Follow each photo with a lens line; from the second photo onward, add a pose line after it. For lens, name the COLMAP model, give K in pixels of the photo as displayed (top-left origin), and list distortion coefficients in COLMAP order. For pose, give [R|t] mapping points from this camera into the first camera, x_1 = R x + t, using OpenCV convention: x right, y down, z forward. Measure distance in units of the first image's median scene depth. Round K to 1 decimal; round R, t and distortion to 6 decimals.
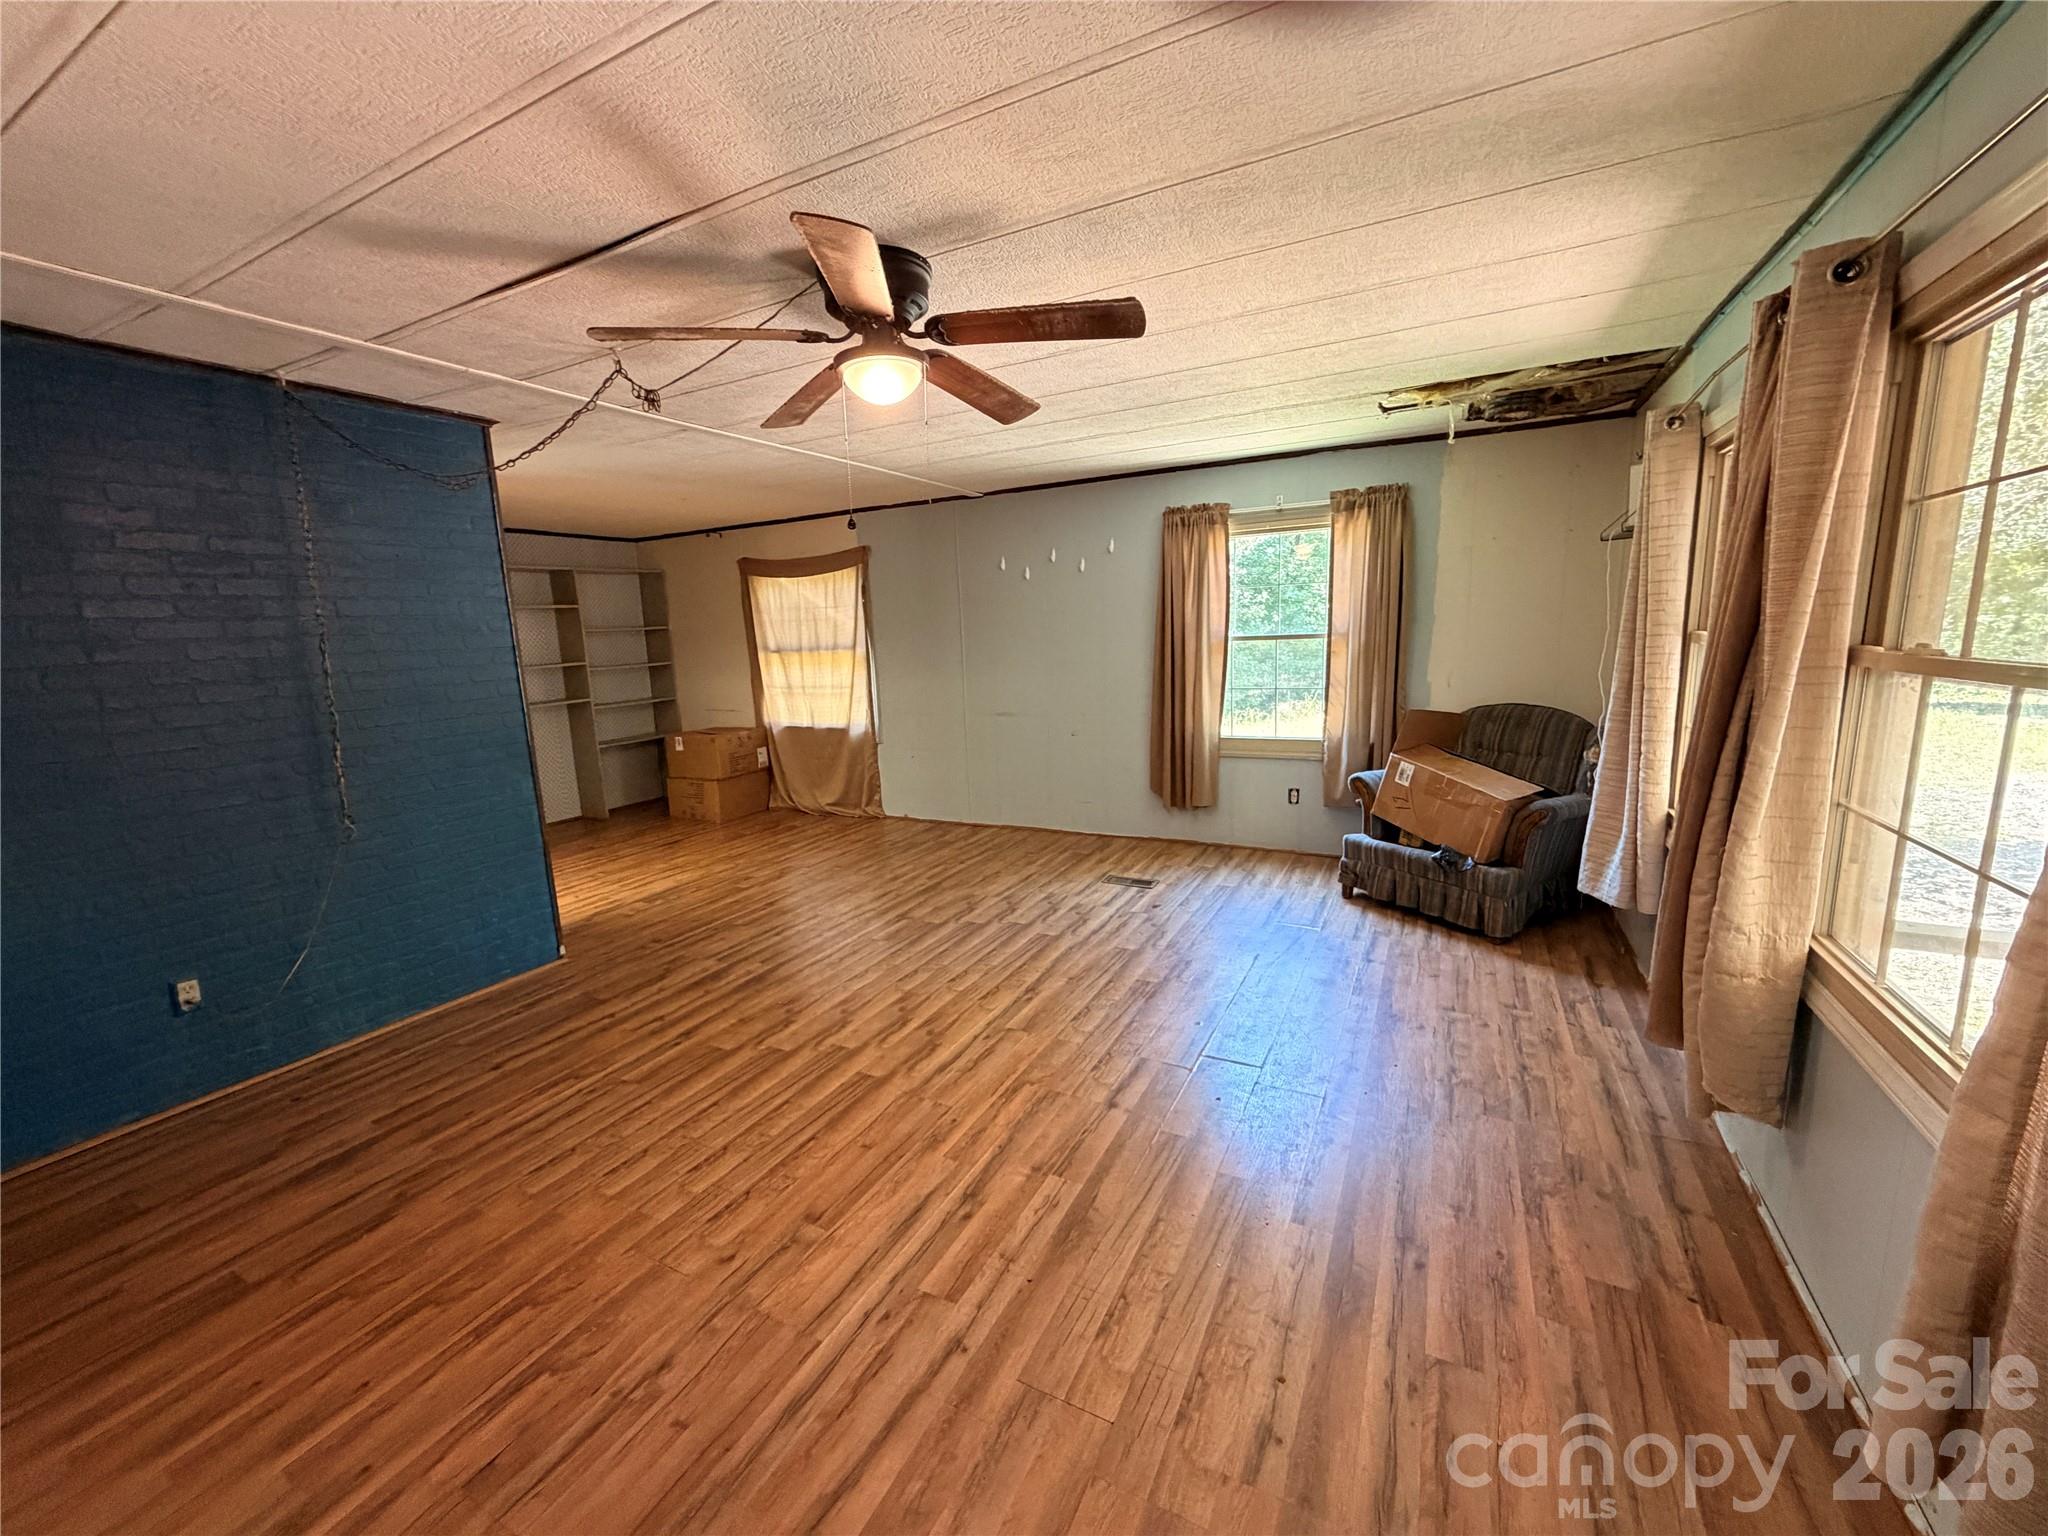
lens RADIAL K [[816.9, 0, 1015.0], [0, 816.9, 773.0], [0, 0, 1]] dist [0.000527, -0.000308]
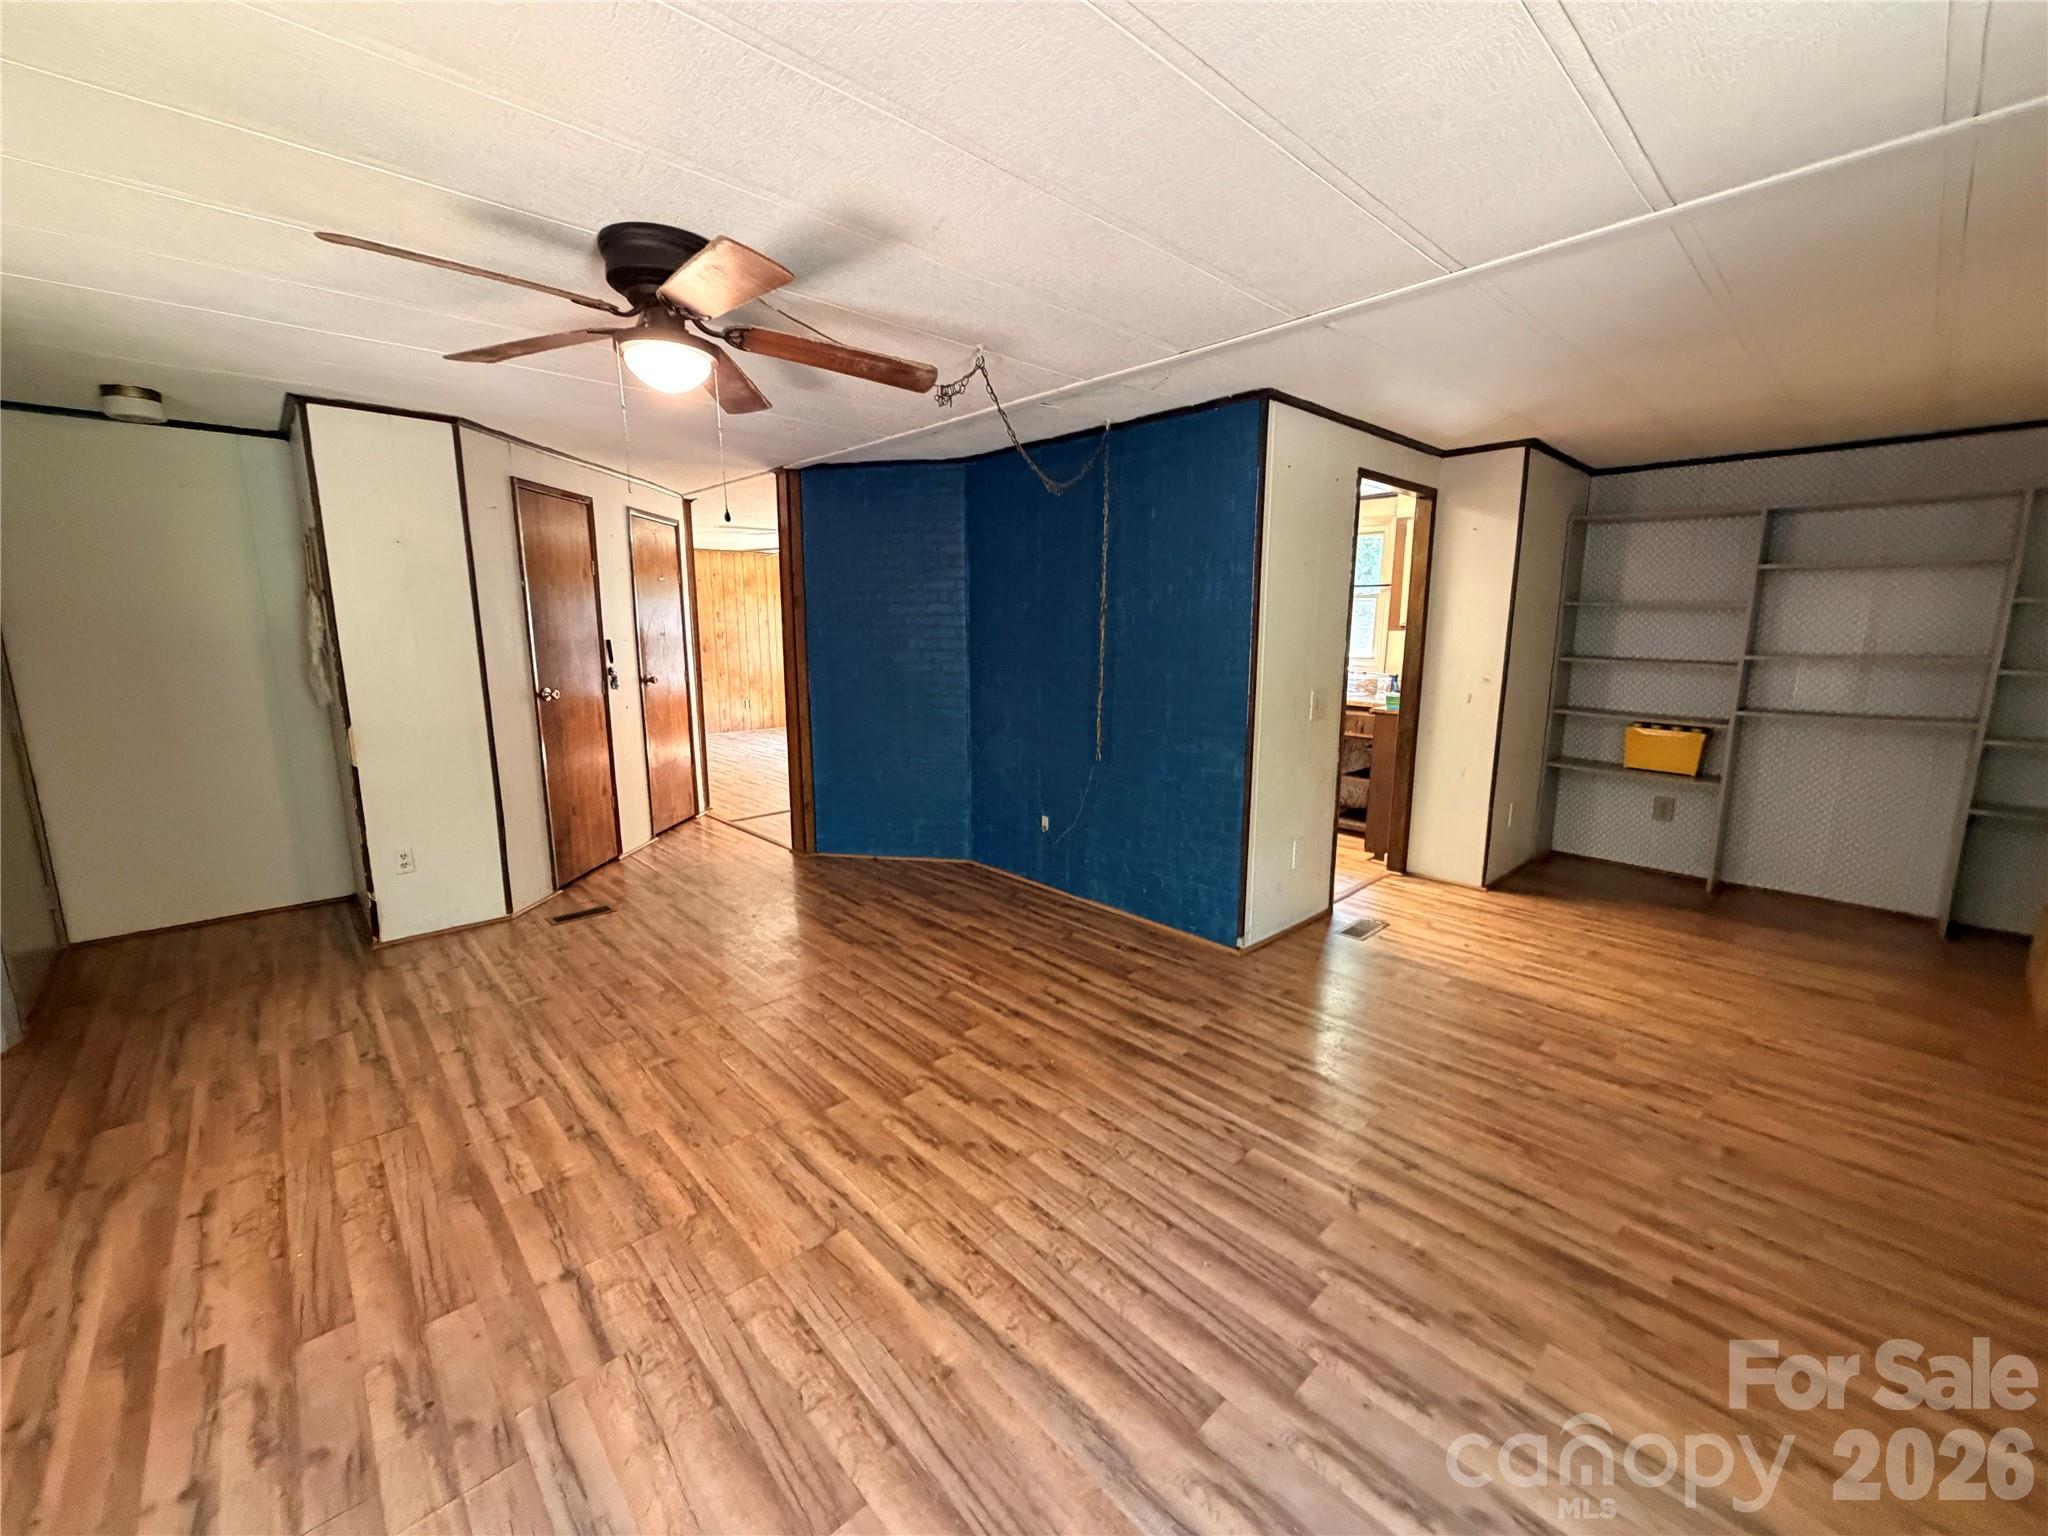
lens RADIAL K [[816.9, 0, 1015.0], [0, 816.9, 769.9], [0, 0, 1]] dist [0.000527, -0.000308]
pose [[-0.336536, 0.203395, -0.919442, 0.404680], [-0.150981, 0.952109, 0.265883, -0.205841], [0.929488, 0.228298, -0.289710, 1.050234]]
